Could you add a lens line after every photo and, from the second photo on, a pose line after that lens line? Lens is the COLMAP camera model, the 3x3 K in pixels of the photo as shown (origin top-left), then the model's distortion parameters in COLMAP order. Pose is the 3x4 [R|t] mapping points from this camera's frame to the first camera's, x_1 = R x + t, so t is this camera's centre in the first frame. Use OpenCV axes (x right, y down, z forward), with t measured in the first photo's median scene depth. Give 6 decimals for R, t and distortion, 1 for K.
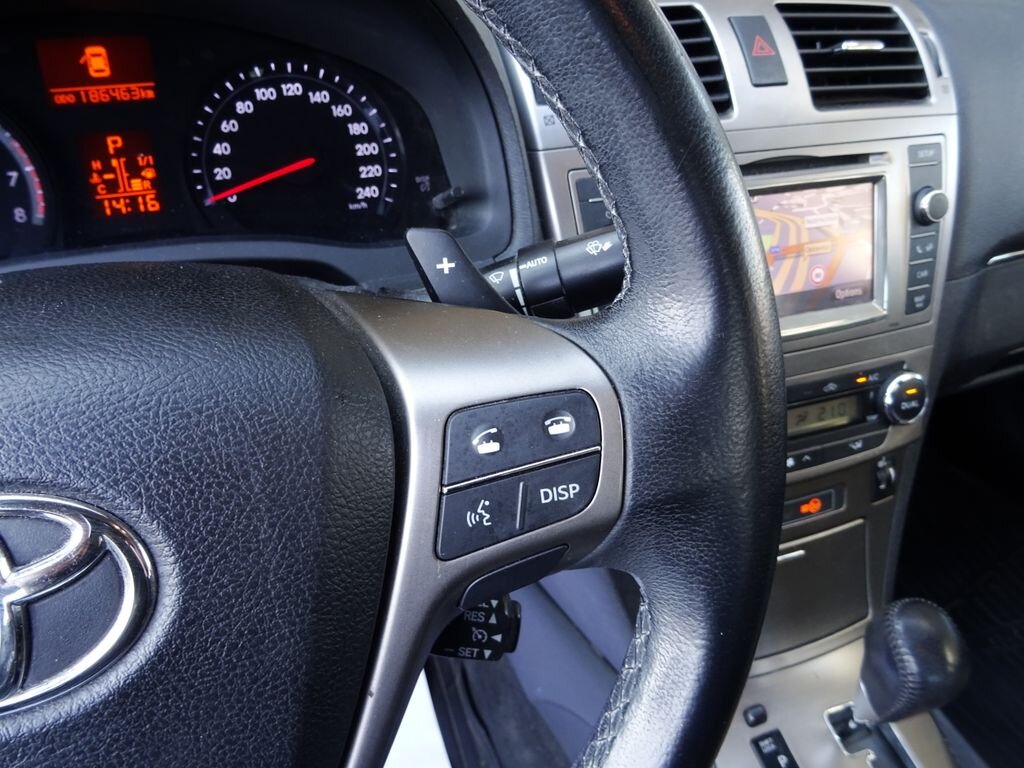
lens RADIAL K [[759.5, 0, 516.8], [0, 759.5, 383.2], [0, 0, 1]] dist [-0.004527, -0.002904]
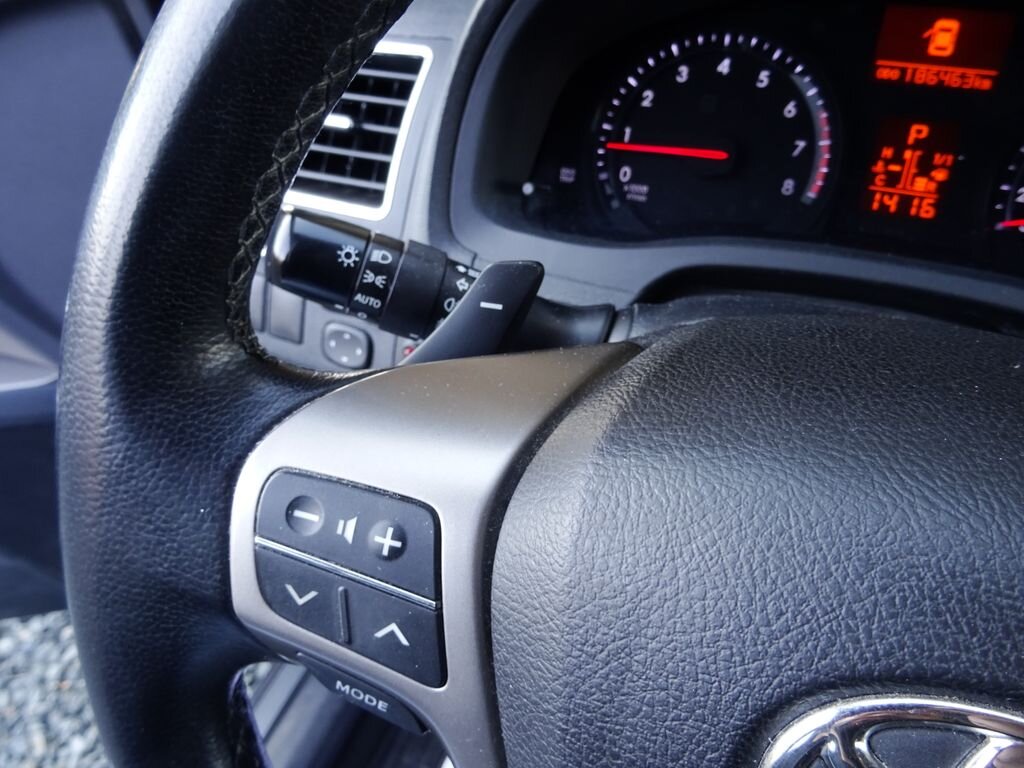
lens RADIAL K [[763.9, 0, 511.6], [0, 763.9, 382.0], [0, 0, 1]] dist [-0.001120, -0.007632]
pose [[0.758094, 0.386039, -0.525612, -0.309584], [-0.356508, 0.920201, 0.161654, -0.028459], [0.546073, 0.064836, 0.835225, 0.032777]]
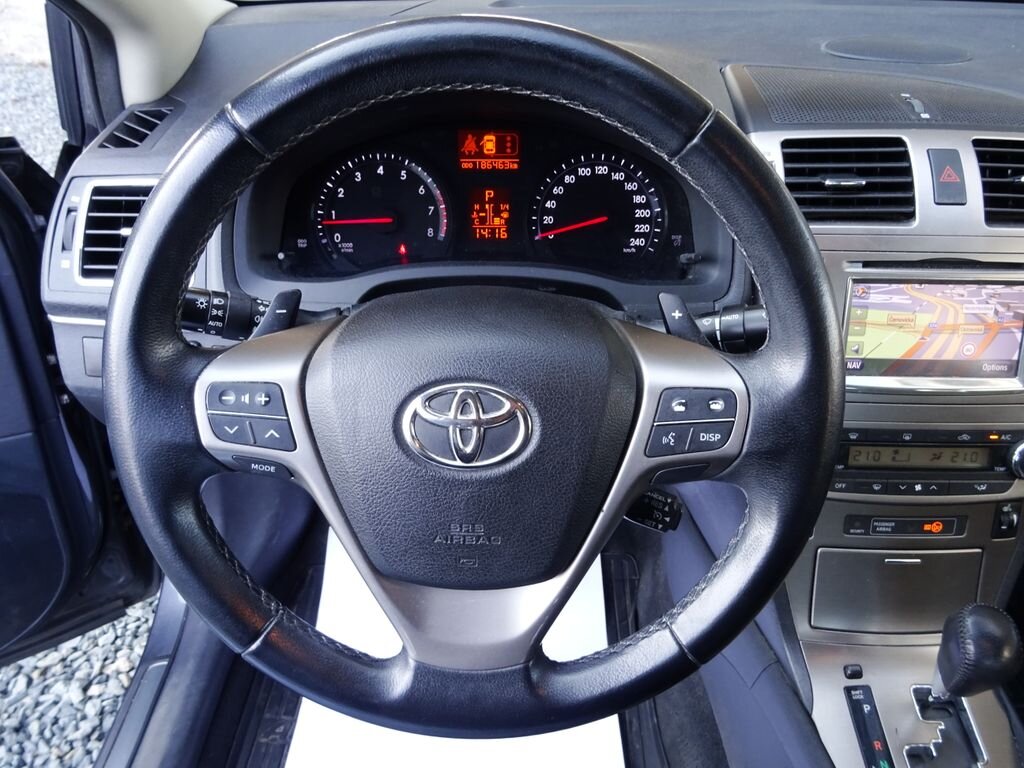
lens RADIAL K [[763.9, 0, 511.6], [0, 763.9, 382.0], [0, 0, 1]] dist [-0.001120, -0.007632]
pose [[0.939932, 0.185157, -0.286783, 0.054107], [-0.183322, 0.982482, 0.033488, 0.012294], [0.287959, 0.021097, 0.957410, -0.528930]]
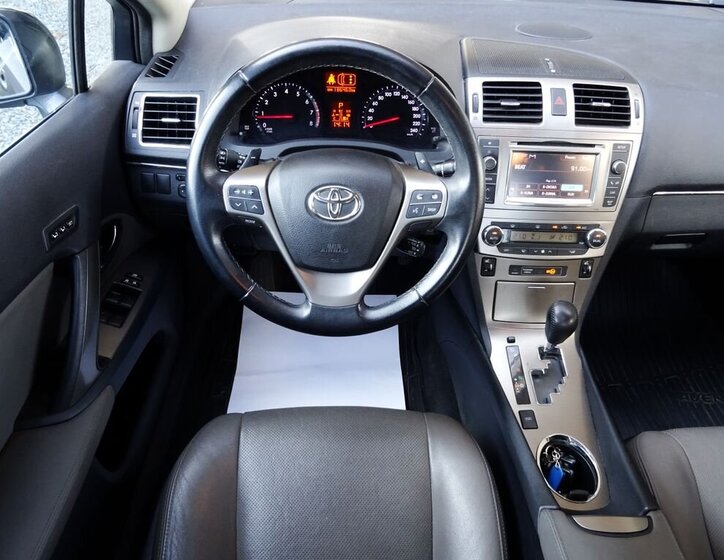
lens RADIAL K [[557.0, 0, 362.0], [0, 557.0, 280.0], [0, 0, 1]] dist [-0.008125, -0.004044]
pose [[0.945256, 0.219388, -0.241579, 0.289951], [-0.198524, 0.974142, 0.107870, 0.136254], [0.258998, -0.054005, 0.964367, -1.293139]]
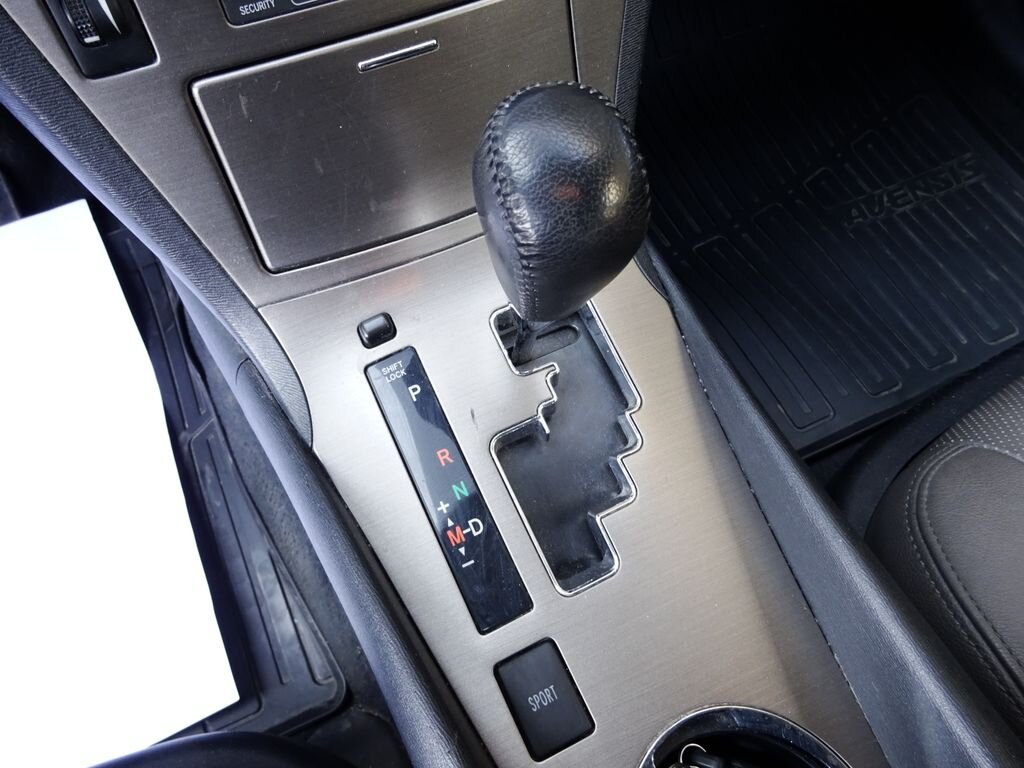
lens RADIAL K [[763.9, 0, 511.6], [0, 763.9, 382.0], [0, 0, 1]] dist [-0.001120, -0.007632]
pose [[0.994394, -0.095139, 0.046141, 0.468314], [0.063760, 0.887632, 0.456118, 0.235172], [-0.084351, -0.450619, 0.888722, 0.494113]]
